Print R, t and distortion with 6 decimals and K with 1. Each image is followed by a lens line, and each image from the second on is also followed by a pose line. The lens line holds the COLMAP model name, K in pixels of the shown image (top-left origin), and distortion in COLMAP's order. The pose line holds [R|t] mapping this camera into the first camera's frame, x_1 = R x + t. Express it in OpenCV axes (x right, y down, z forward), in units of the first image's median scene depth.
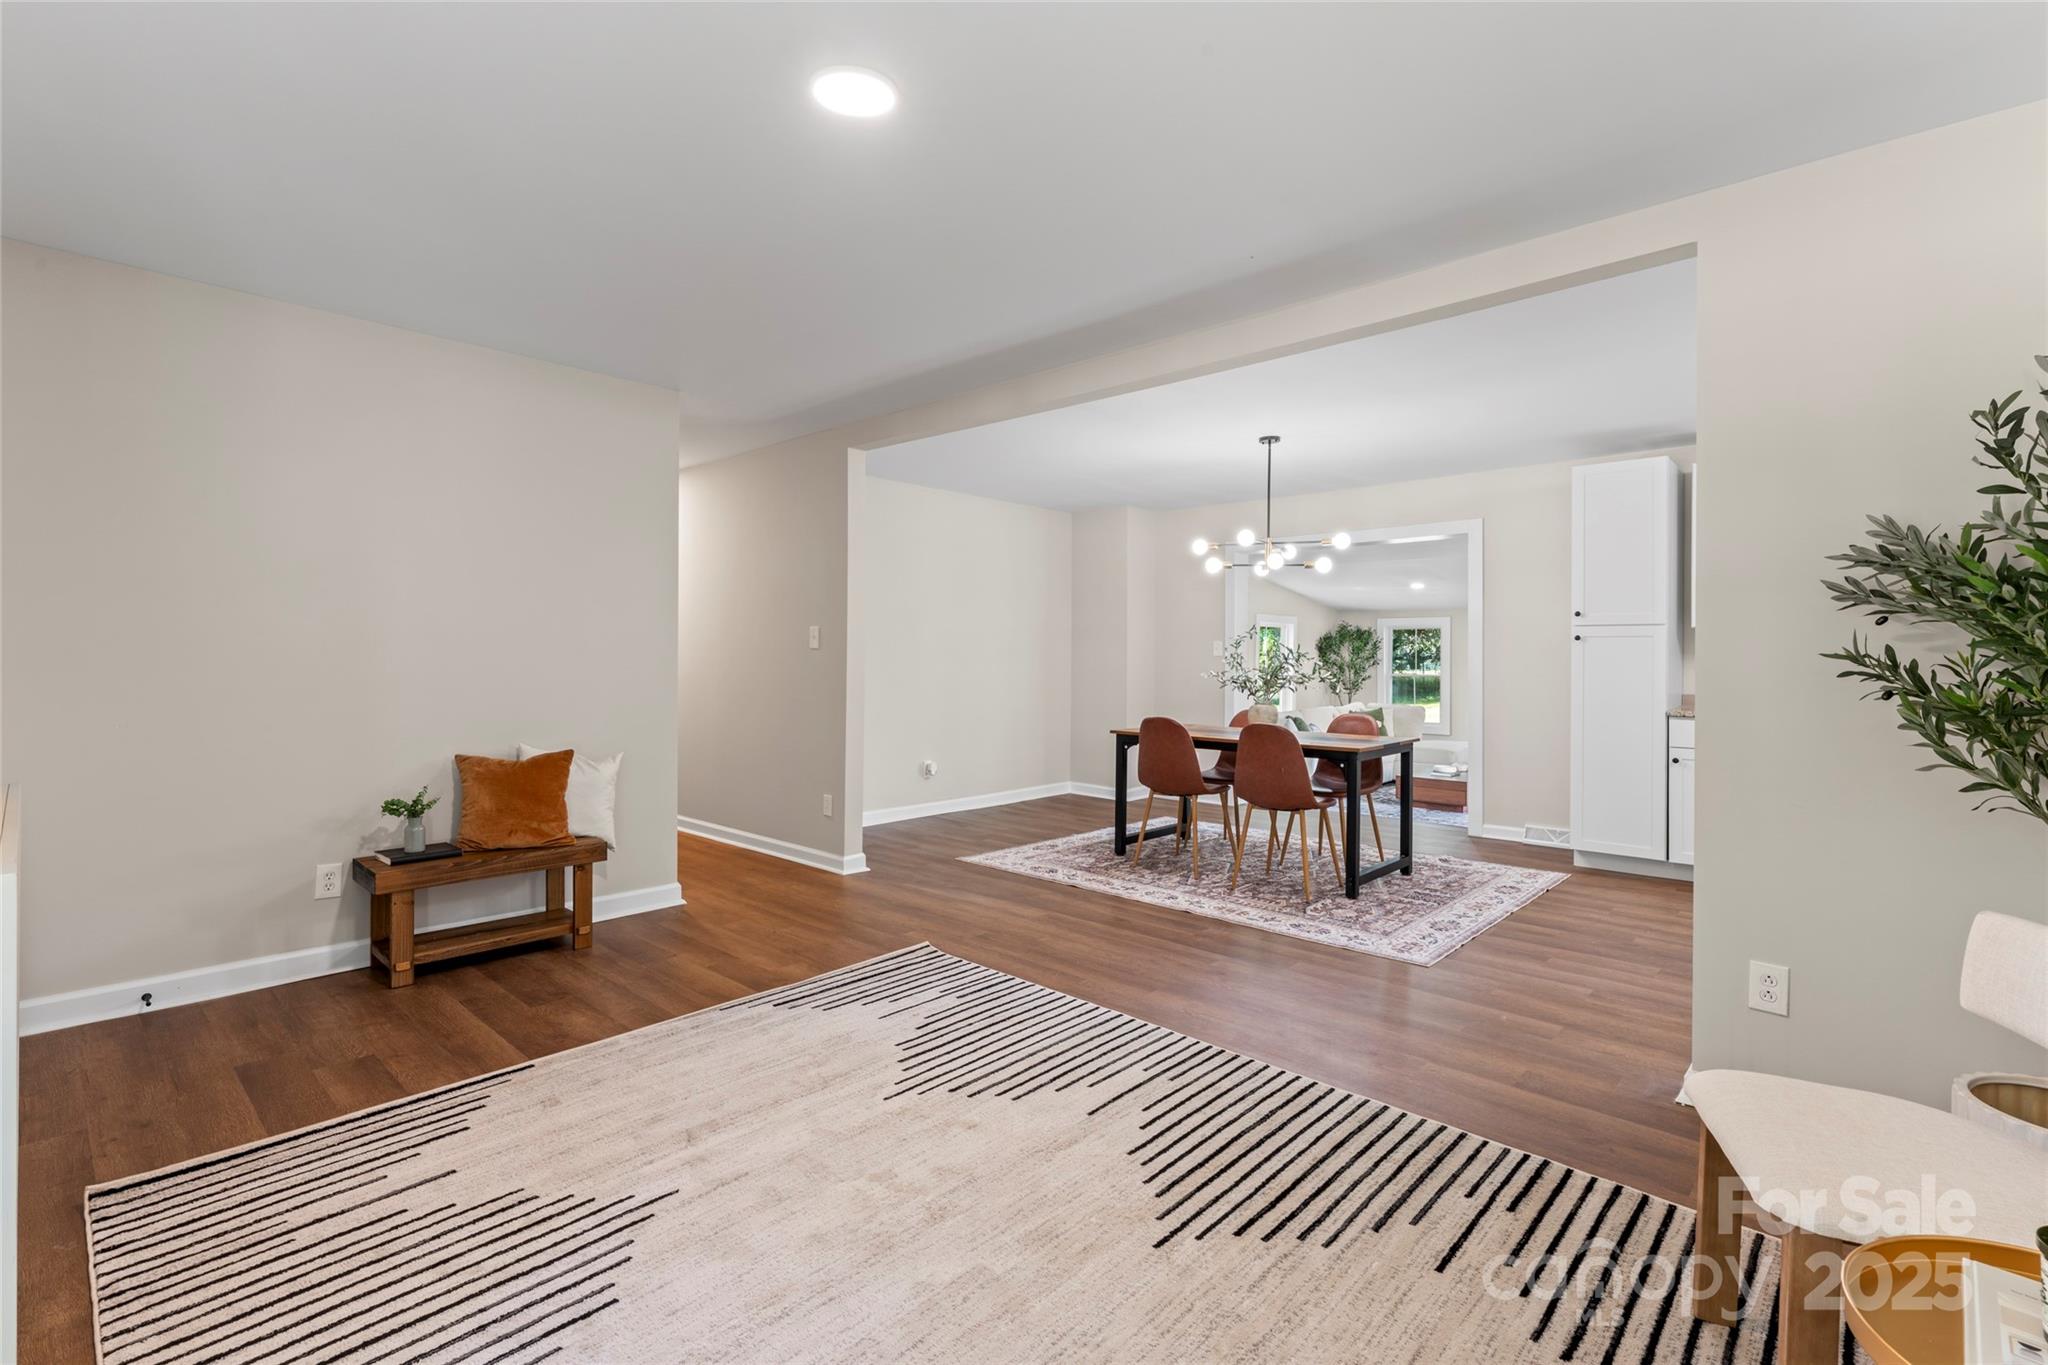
lens RADIAL K [[929.1, 0, 1026.2], [0, 929.1, 652.4], [0, 0, 1]] dist [-0.001721, -0.000127]
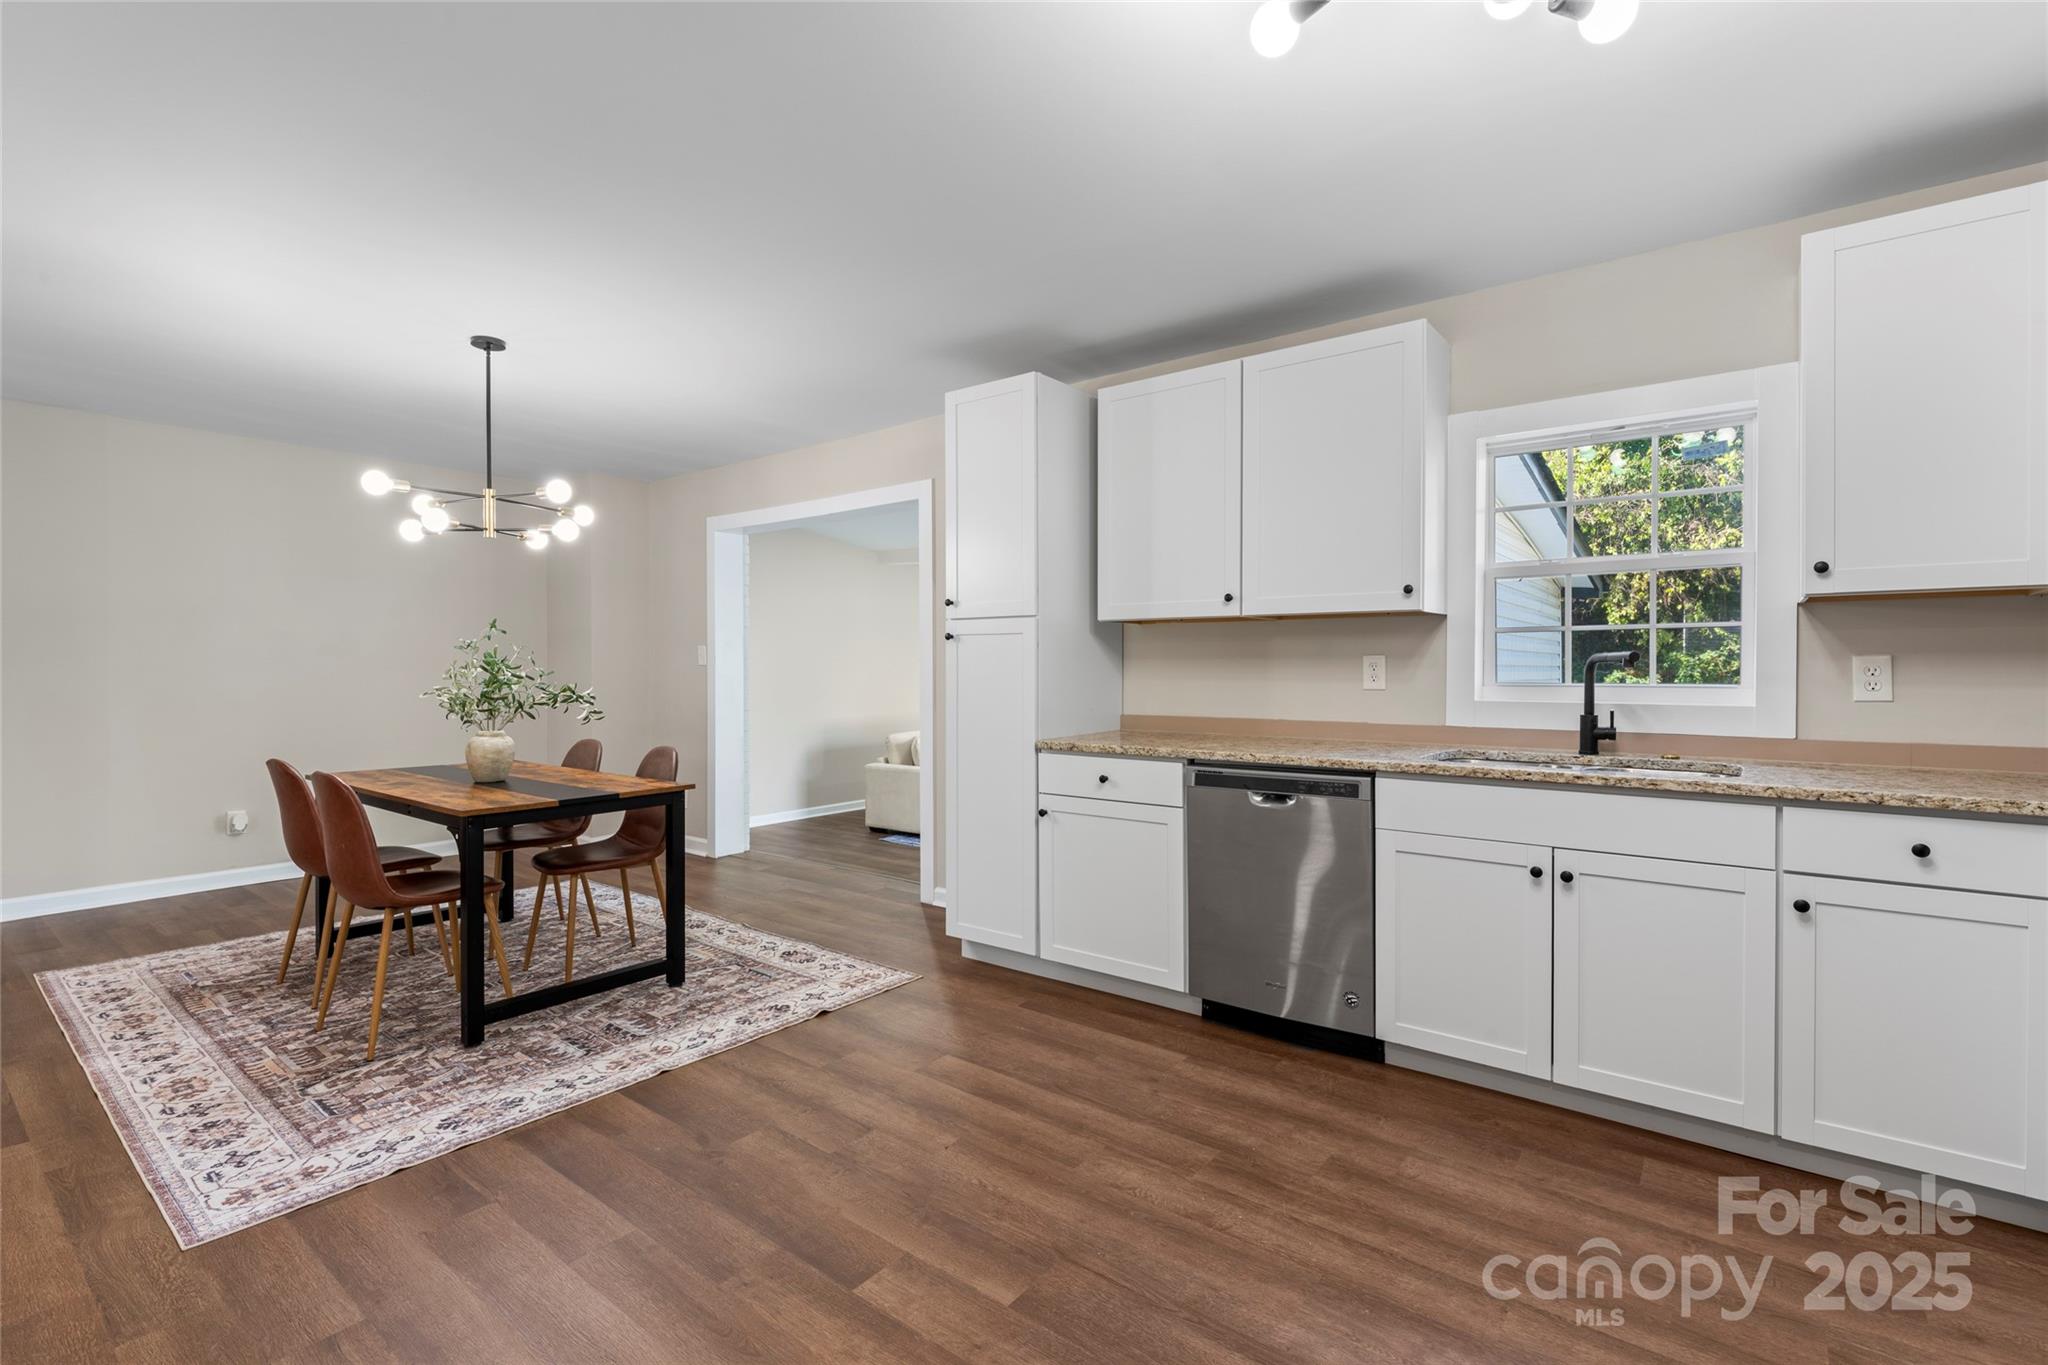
lens RADIAL K [[923.8, 0, 1022.6], [0, 923.8, 674.6], [0, 0, 1]] dist [0.000651, -0.000216]
pose [[0.996549, -0.007444, 0.082668, 0.602724], [0.006396, 0.999896, 0.012939, 0.004374], [-0.082756, -0.012365, 0.996493, 0.303915]]
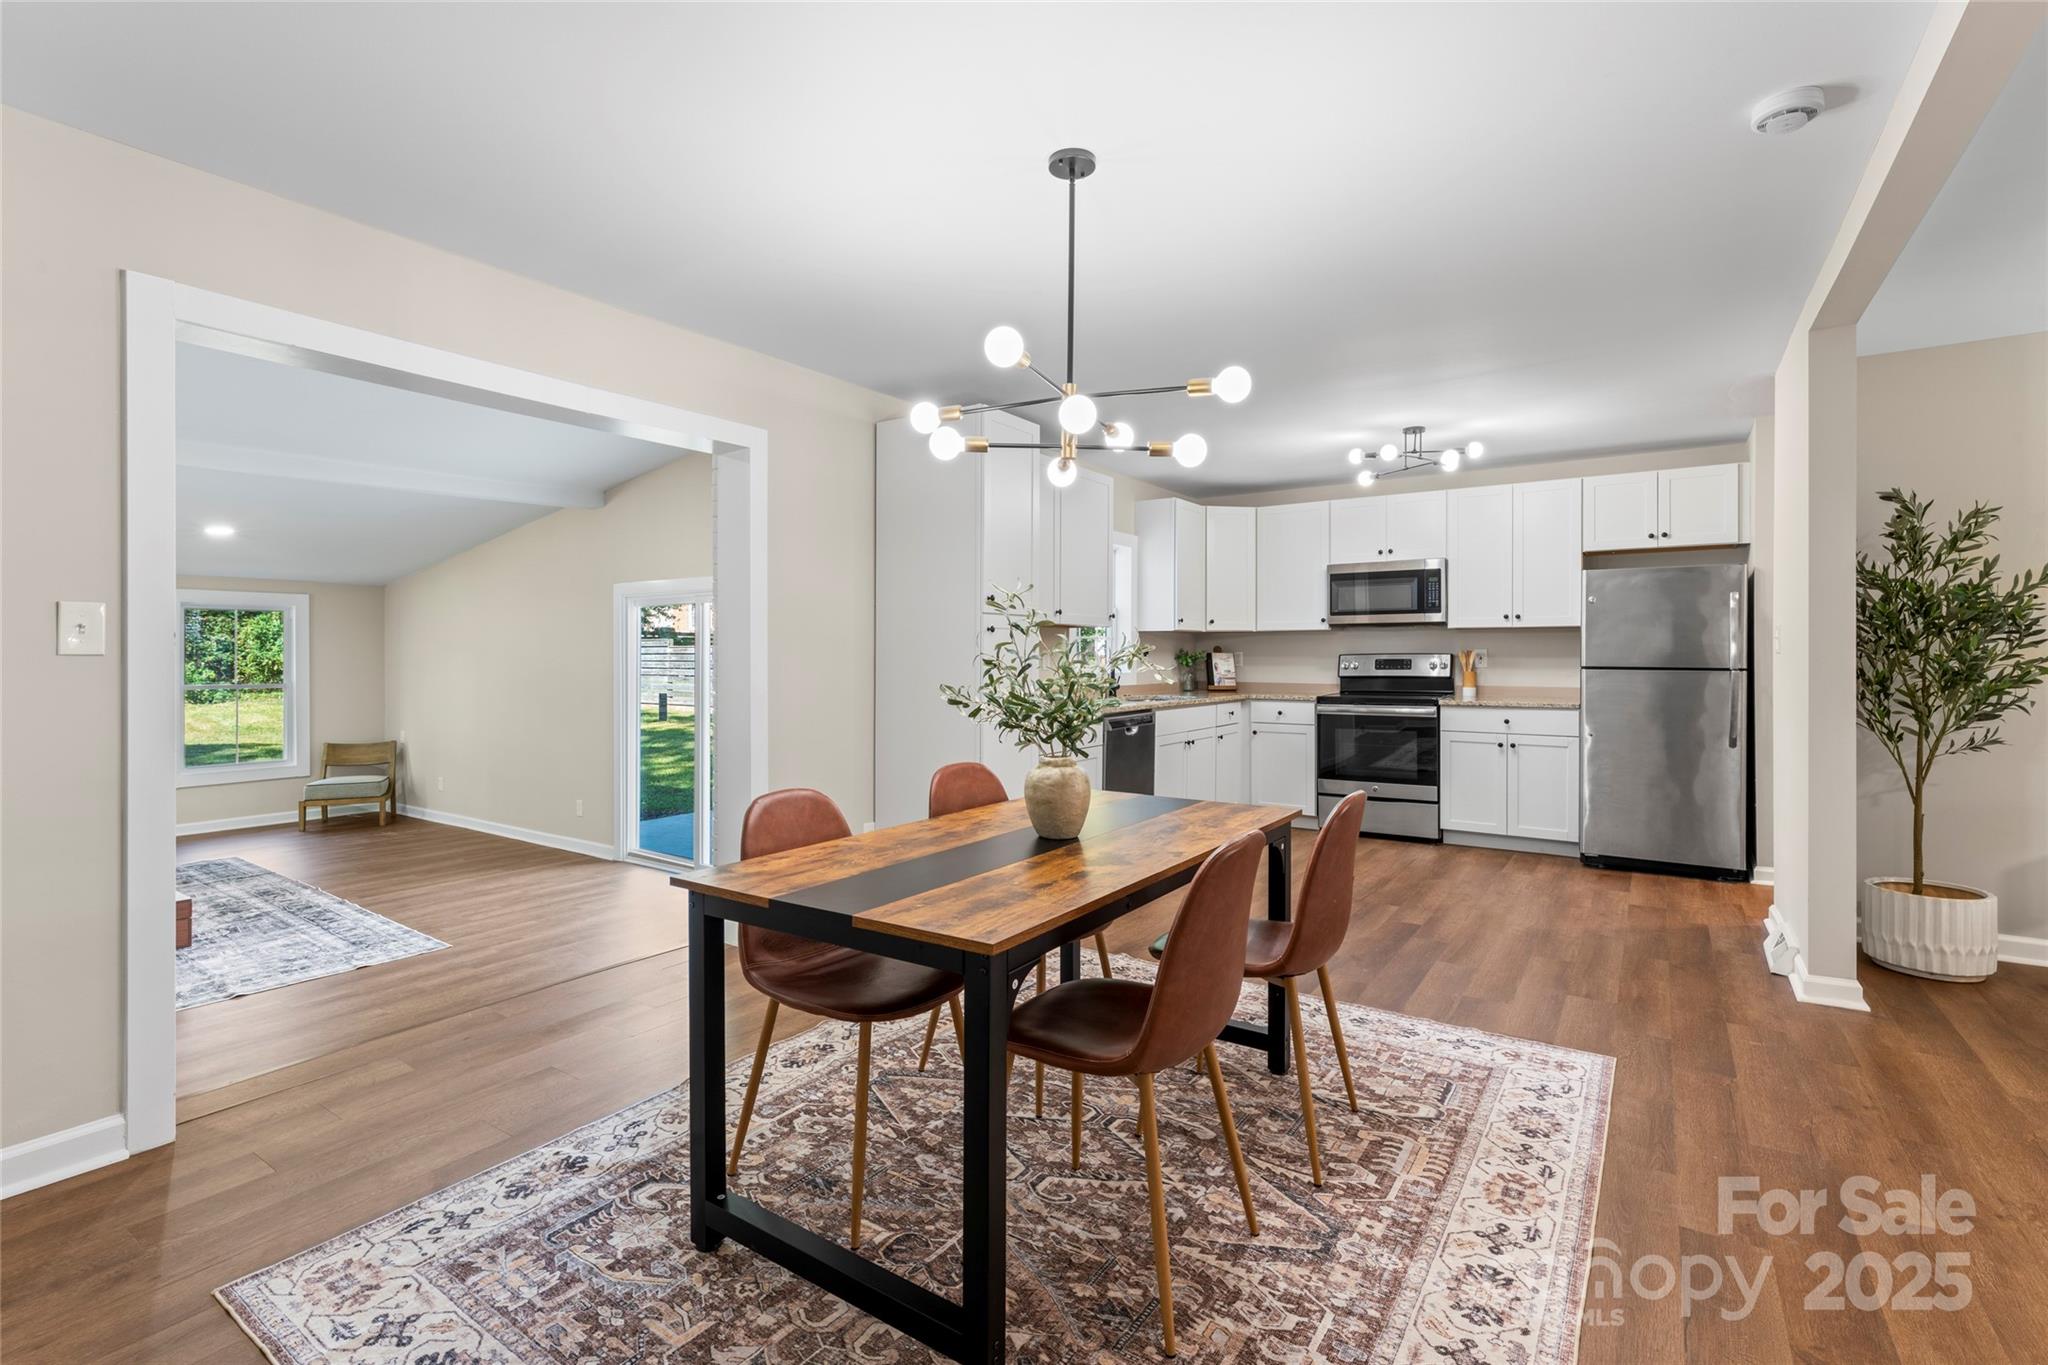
lens RADIAL K [[932.9, 0, 1023.1], [0, 932.9, 656.5], [0, 0, 1]] dist [-0.000191, -0.000083]
pose [[-0.148873, -0.006483, 0.988835, -0.176012], [-0.003095, 0.999977, 0.006090, 0.002441], [-0.988852, -0.002154, -0.148889, 1.109097]]
